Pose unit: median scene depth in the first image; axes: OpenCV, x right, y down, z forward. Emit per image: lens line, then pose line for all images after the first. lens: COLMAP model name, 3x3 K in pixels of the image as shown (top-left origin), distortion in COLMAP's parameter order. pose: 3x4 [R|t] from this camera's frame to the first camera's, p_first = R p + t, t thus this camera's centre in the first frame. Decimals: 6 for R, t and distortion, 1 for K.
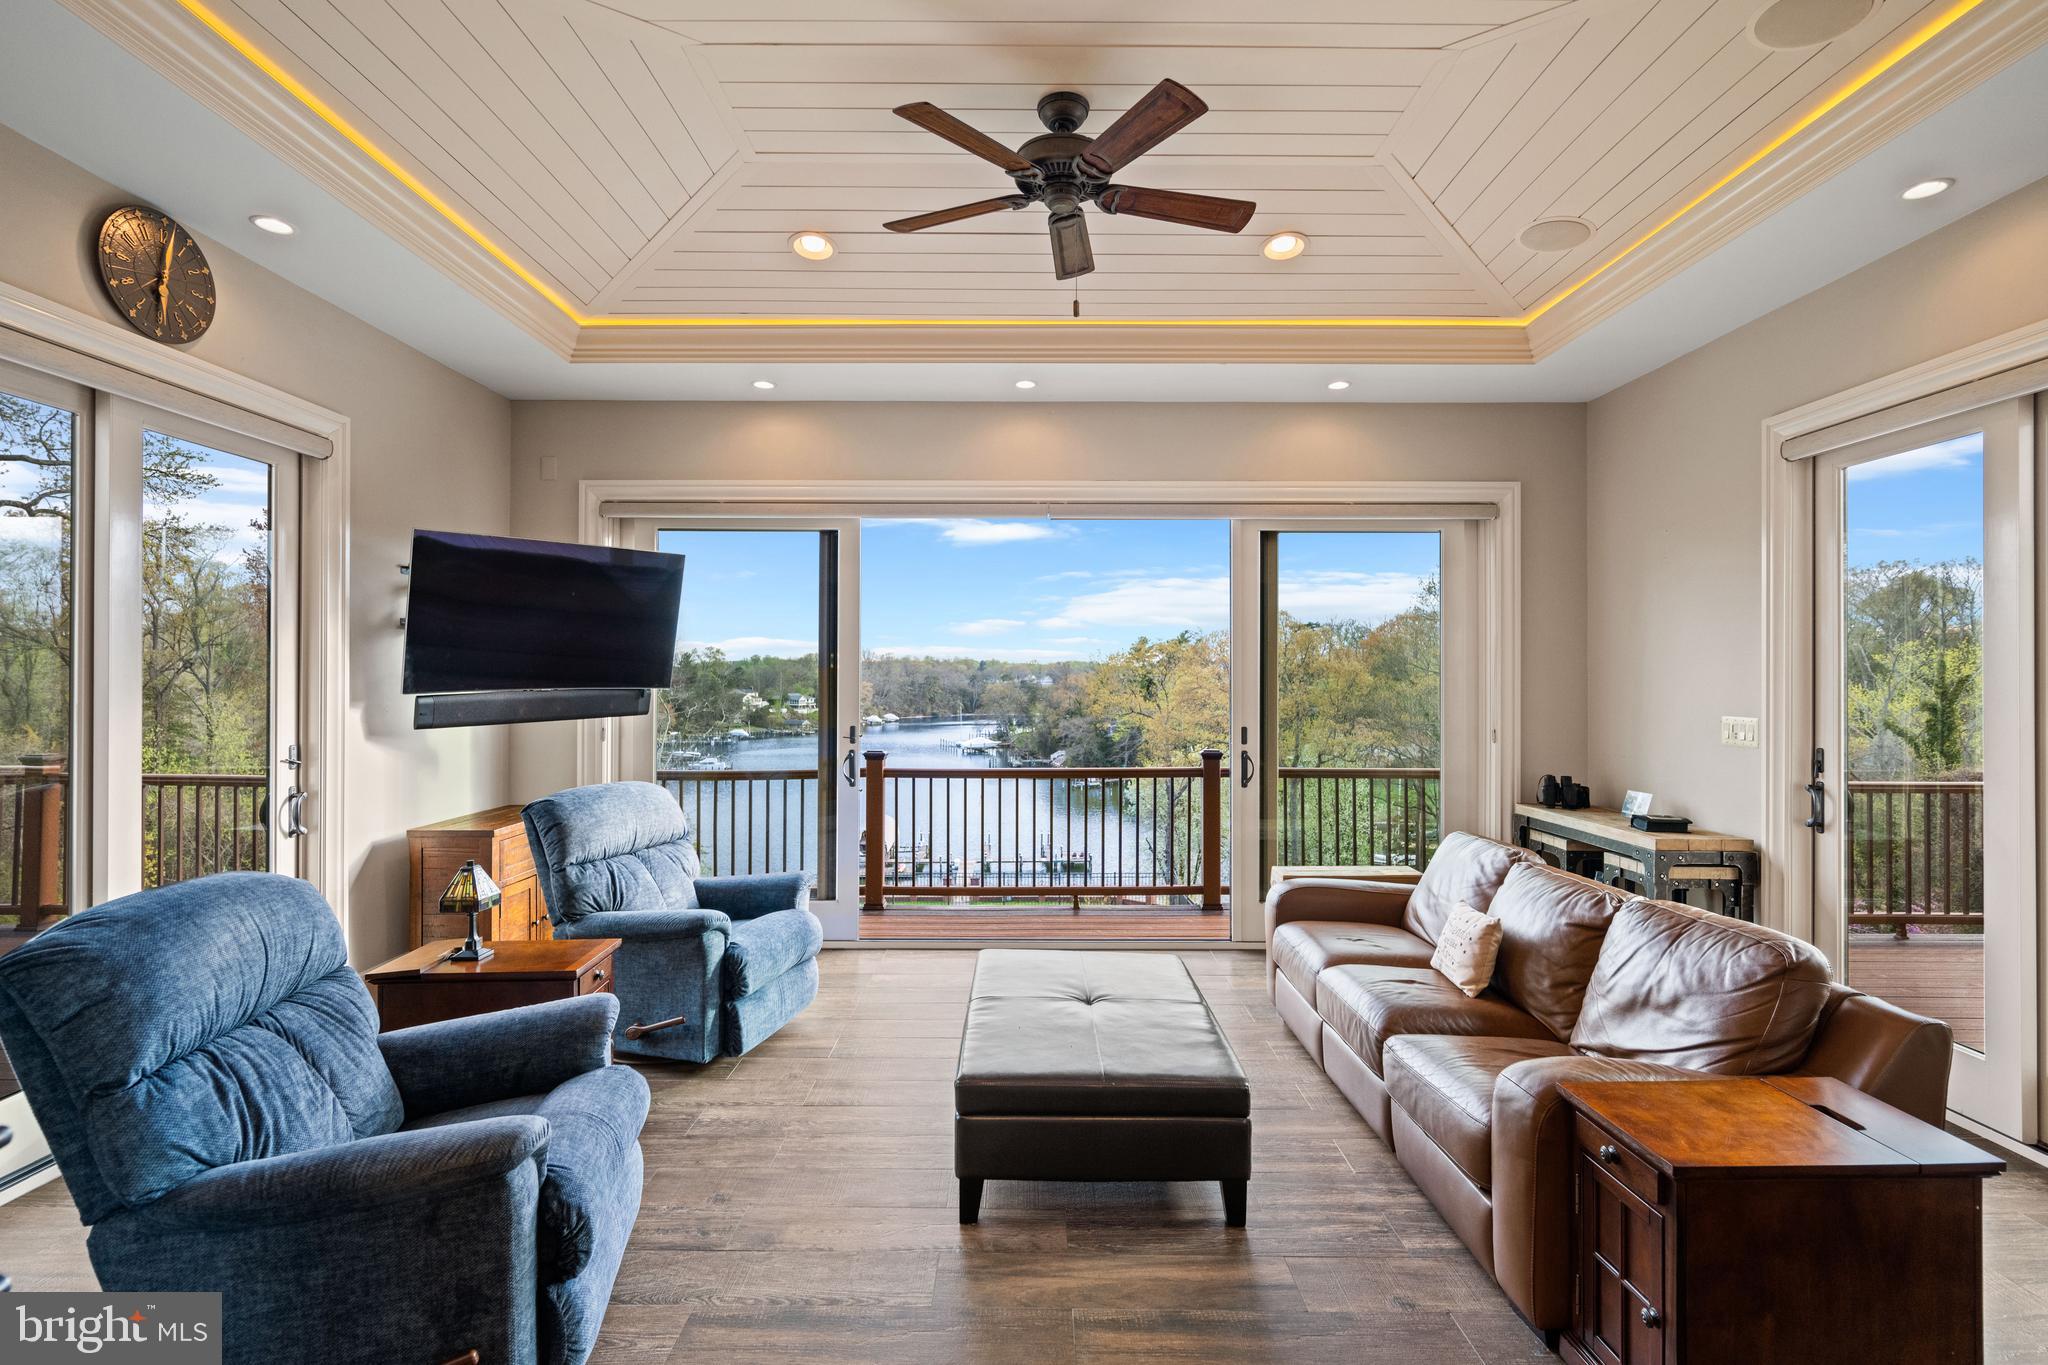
lens RADIAL K [[1014.2, 0, 1024.0], [0, 1014.2, 682.5], [0, 0, 1]] dist [-0.000439, -0.000036]
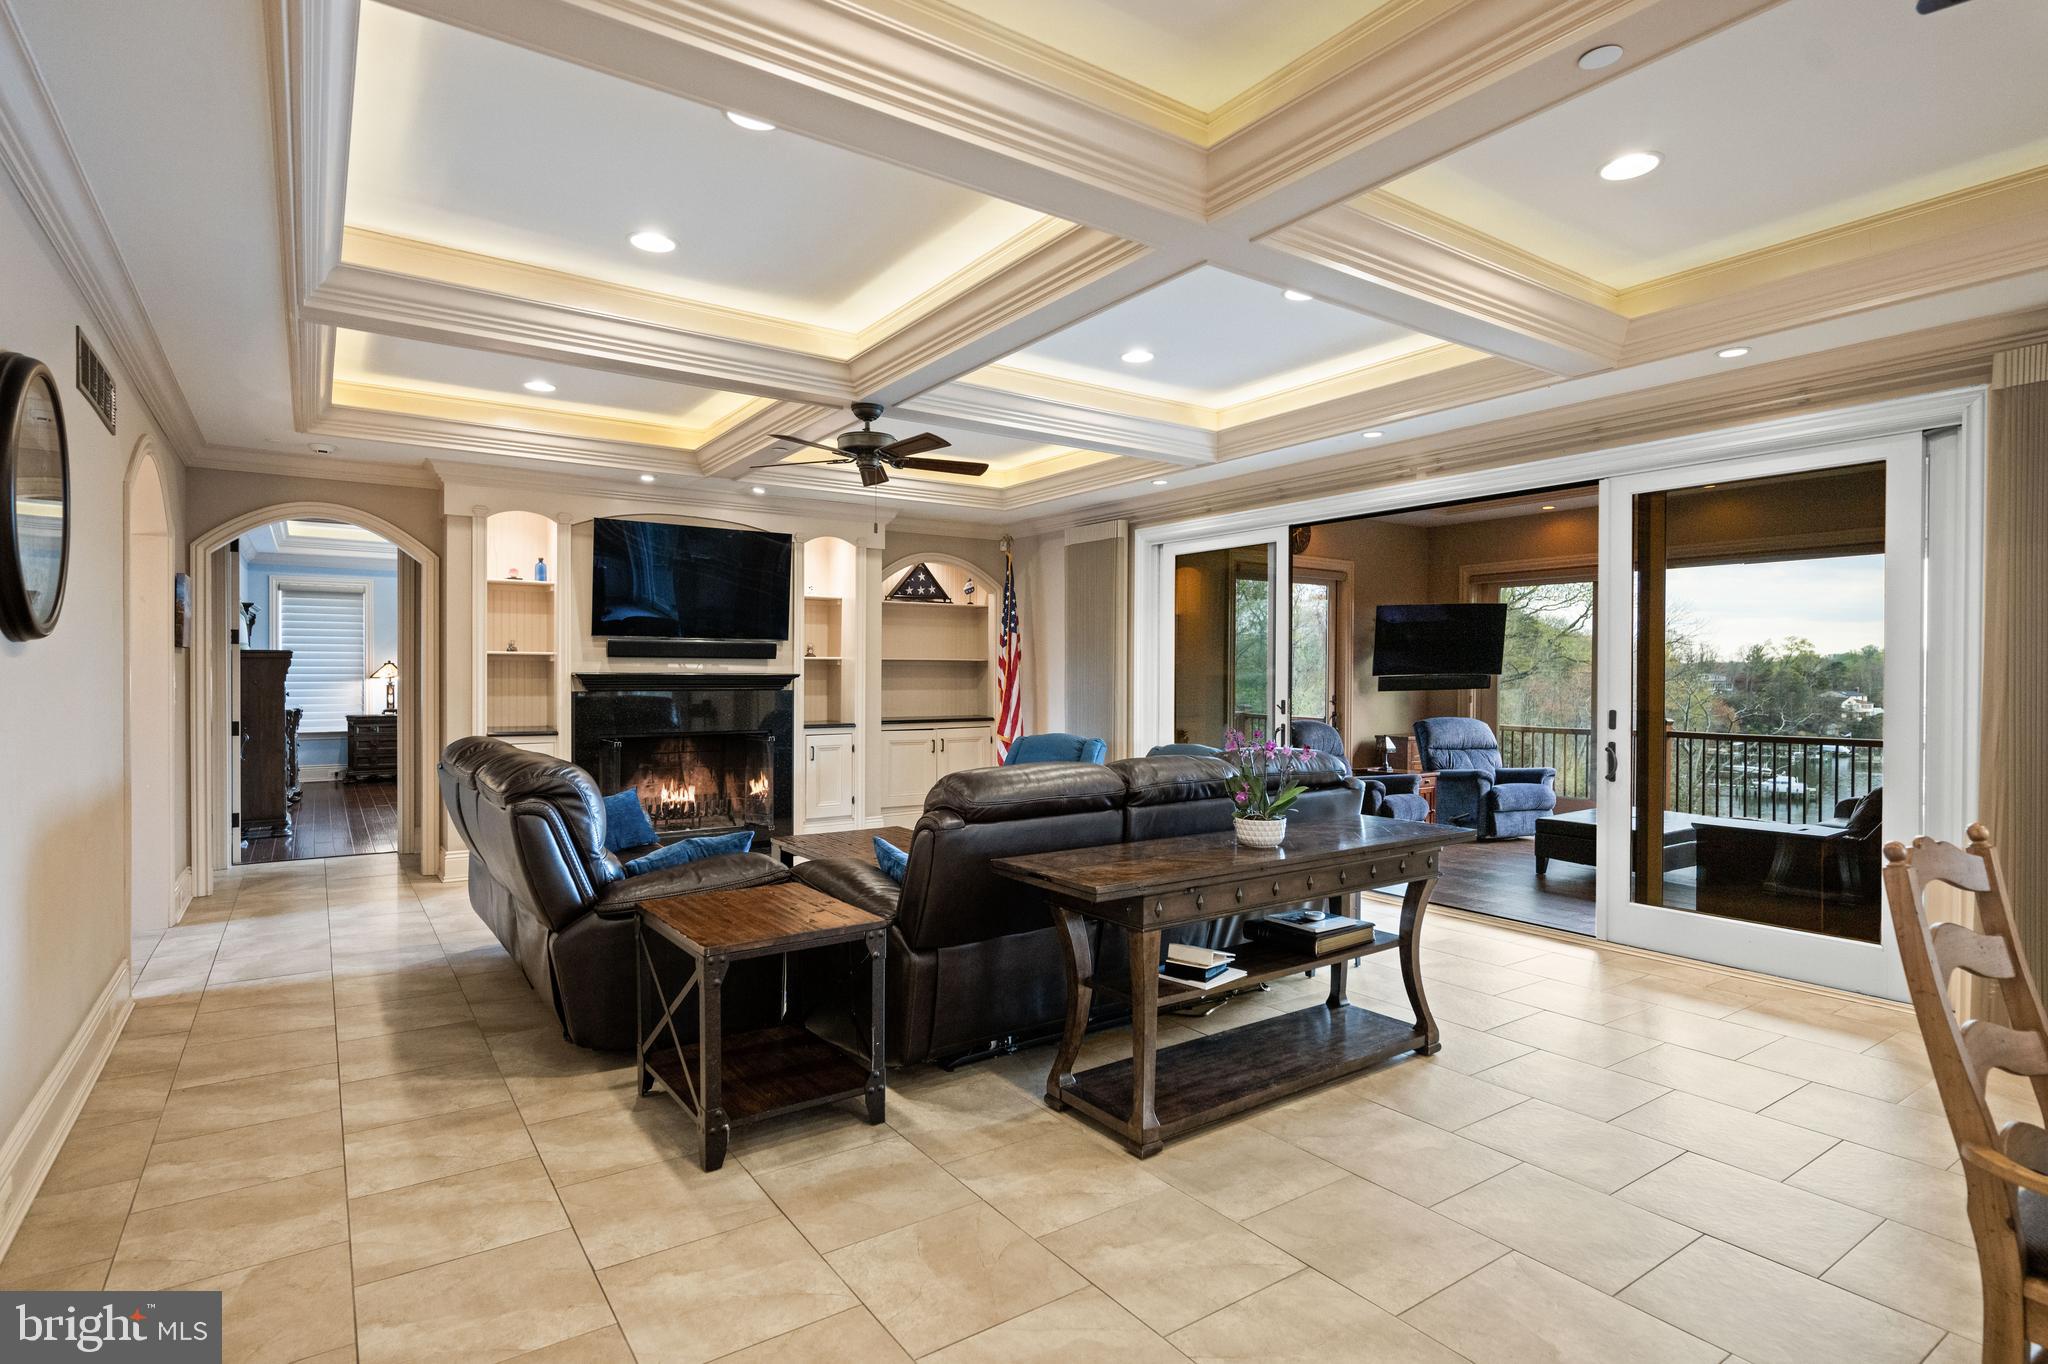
lens RADIAL K [[1014.2, 0, 1024.0], [0, 1014.2, 682.0], [0, 0, 1]] dist [-0.000439, -0.000036]
pose [[0.572162, 0.009712, -0.820083, 0.766308], [-0.008901, 0.999945, 0.005631, 0.017861], [0.820093, 0.004078, 0.572216, -0.912660]]
